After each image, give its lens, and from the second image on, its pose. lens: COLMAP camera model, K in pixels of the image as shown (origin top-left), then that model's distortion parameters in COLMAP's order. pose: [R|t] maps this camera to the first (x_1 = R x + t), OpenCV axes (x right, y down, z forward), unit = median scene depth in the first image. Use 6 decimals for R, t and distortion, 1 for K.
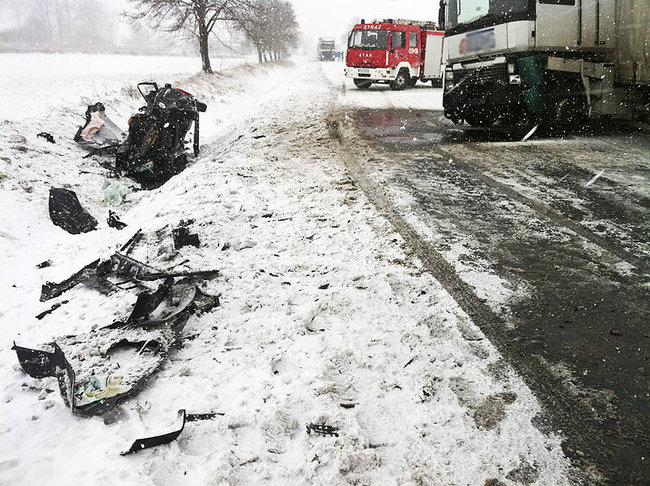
lens RADIAL K [[628.0, 0, 327.3], [0, 628.0, 248.3], [0, 0, 1]] dist [-0.007052, 0.000000]
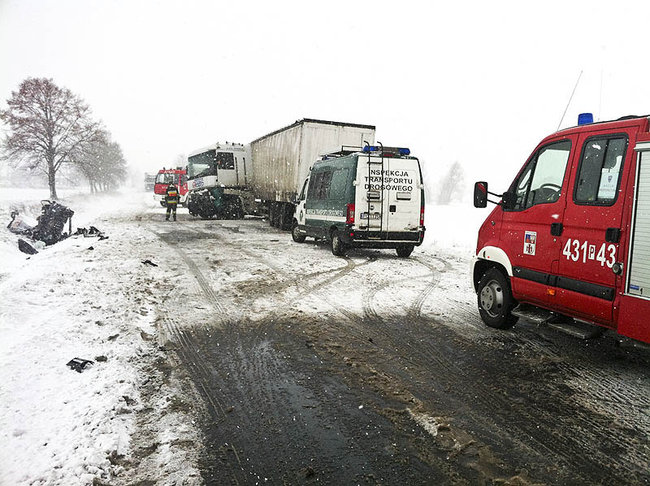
lens RADIAL K [[628.0, 0, 326.0], [0, 628.0, 240.9], [0, 0, 1]] dist [-0.007052, 0.000000]
pose [[0.965972, -0.017815, 0.258034, 0.077793], [0.071930, 0.976774, -0.201837, 0.404529], [-0.248445, 0.213529, 0.944818, -1.332857]]
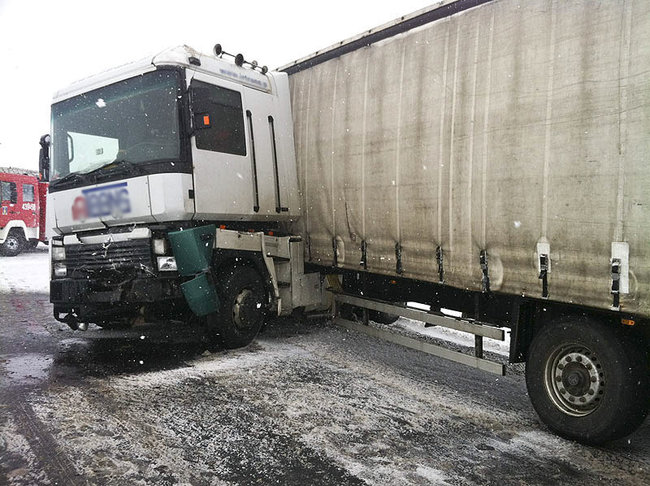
lens RADIAL K [[628.0, 0, 325.0], [0, 628.0, 247.8], [0, 0, 1]] dist [-0.007052, 0.000000]
pose [[0.858124, -0.005203, 0.513417, 0.105905], [0.125735, 0.971632, -0.200307, -0.128711], [-0.497810, 0.236442, 0.834434, 0.369699]]
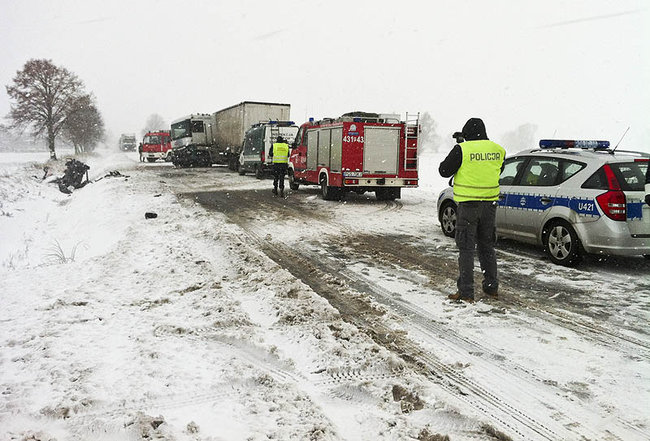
lens RADIAL K [[657.3, 0, 323.1], [0, 657.3, 180.0], [0, 0, 1]] dist [-0.006546, 0.000000]
pose [[0.957995, -0.043533, 0.283462, -0.038639], [0.110759, 0.967886, -0.225677, 0.751720], [-0.264535, 0.247593, 0.932051, -2.456626]]
